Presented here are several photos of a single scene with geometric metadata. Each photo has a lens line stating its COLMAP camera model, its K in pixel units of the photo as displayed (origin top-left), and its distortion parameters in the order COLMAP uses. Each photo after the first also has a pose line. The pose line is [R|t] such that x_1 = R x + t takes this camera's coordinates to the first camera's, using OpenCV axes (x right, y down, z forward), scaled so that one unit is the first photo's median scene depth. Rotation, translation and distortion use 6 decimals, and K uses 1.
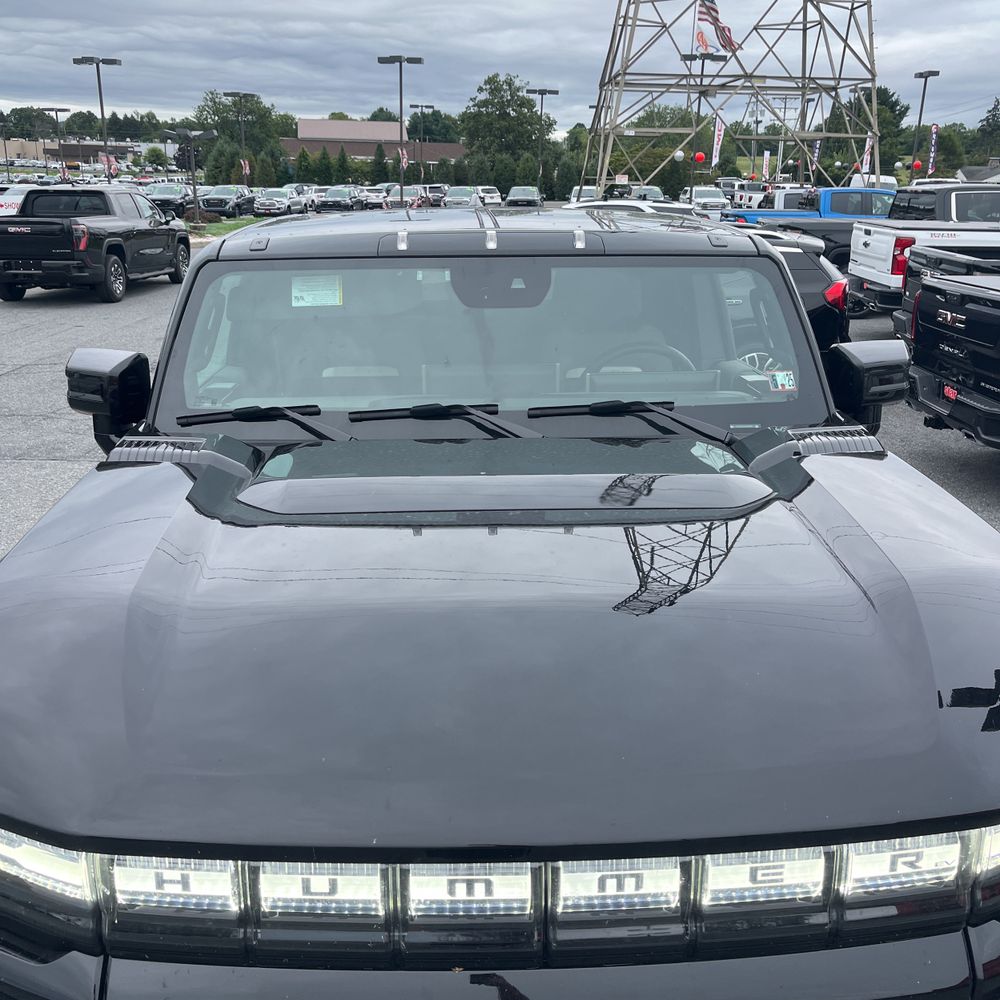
lens RADIAL K [[998.9, 0, 500.0], [0, 998.9, 500.0], [0, 0, 1]] dist [0.054001, -0.036183]
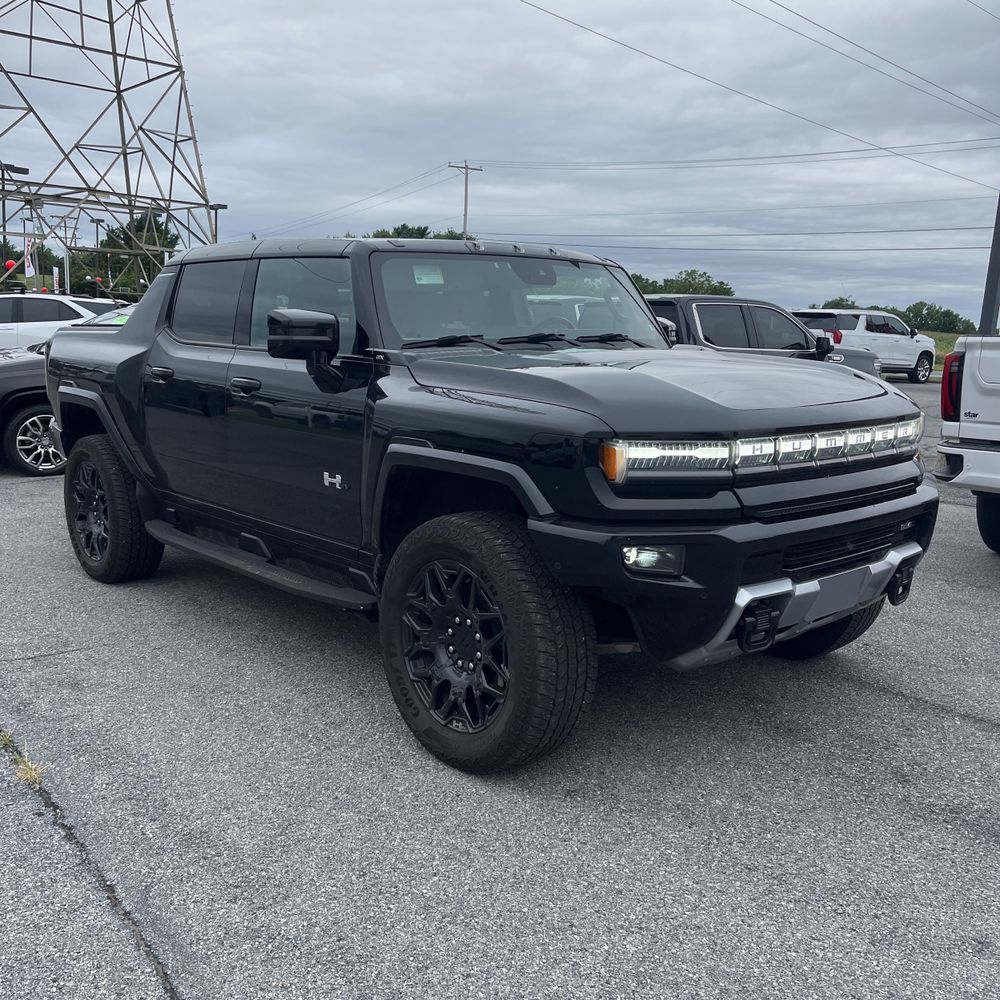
lens RADIAL K [[1016.2, 0, 498.1], [0, 1016.2, 515.5], [0, 0, 1]] dist [-0.004183, 0.002605]
pose [[0.782168, -0.097711, 0.615358, -0.101811], [0.159289, 0.986165, -0.045878, 0.023350], [-0.602362, 0.133904, 0.786912, -0.024883]]
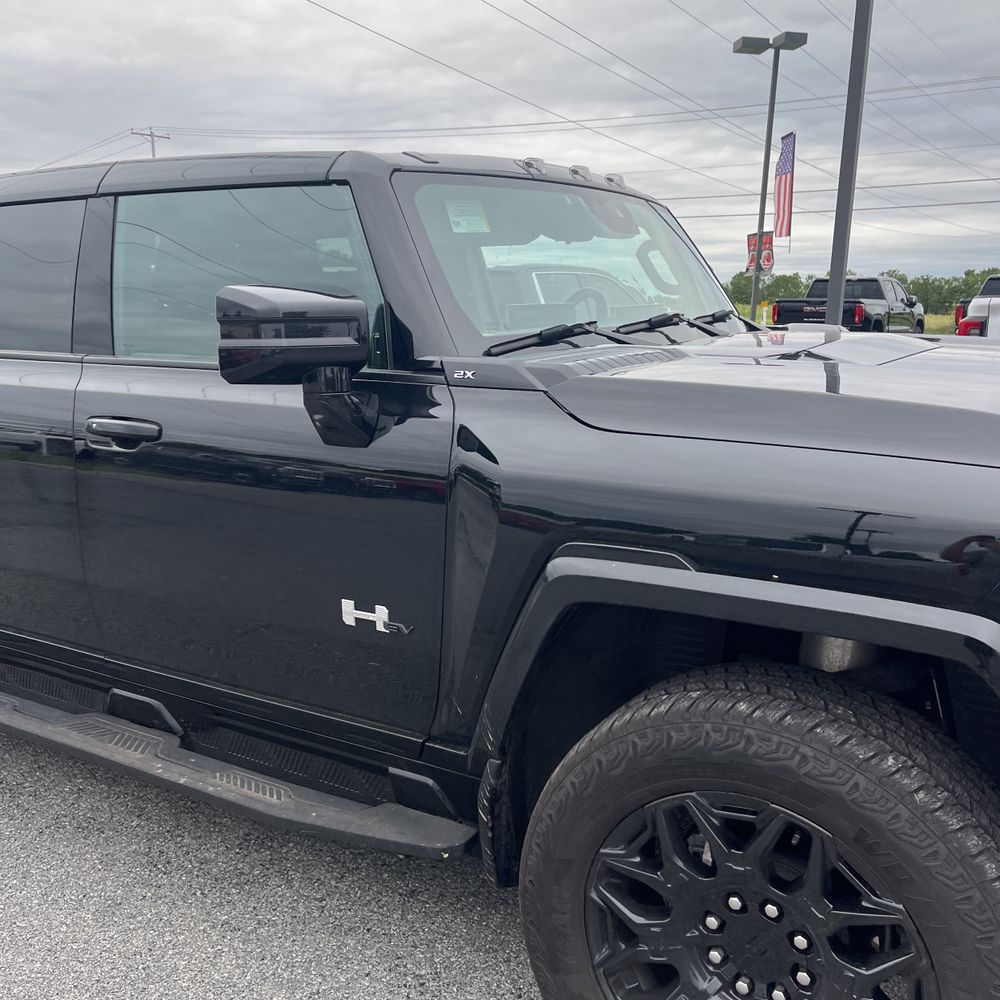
lens RADIAL K [[1016.2, 0, 498.1], [0, 1016.2, 515.5], [0, 0, 1]] dist [-0.004183, 0.002605]
pose [[0.566128, -0.171151, 0.806354, -0.085192], [0.242636, 0.969471, 0.035422, 0.001947], [-0.787799, 0.175597, 0.590372, 0.045103]]
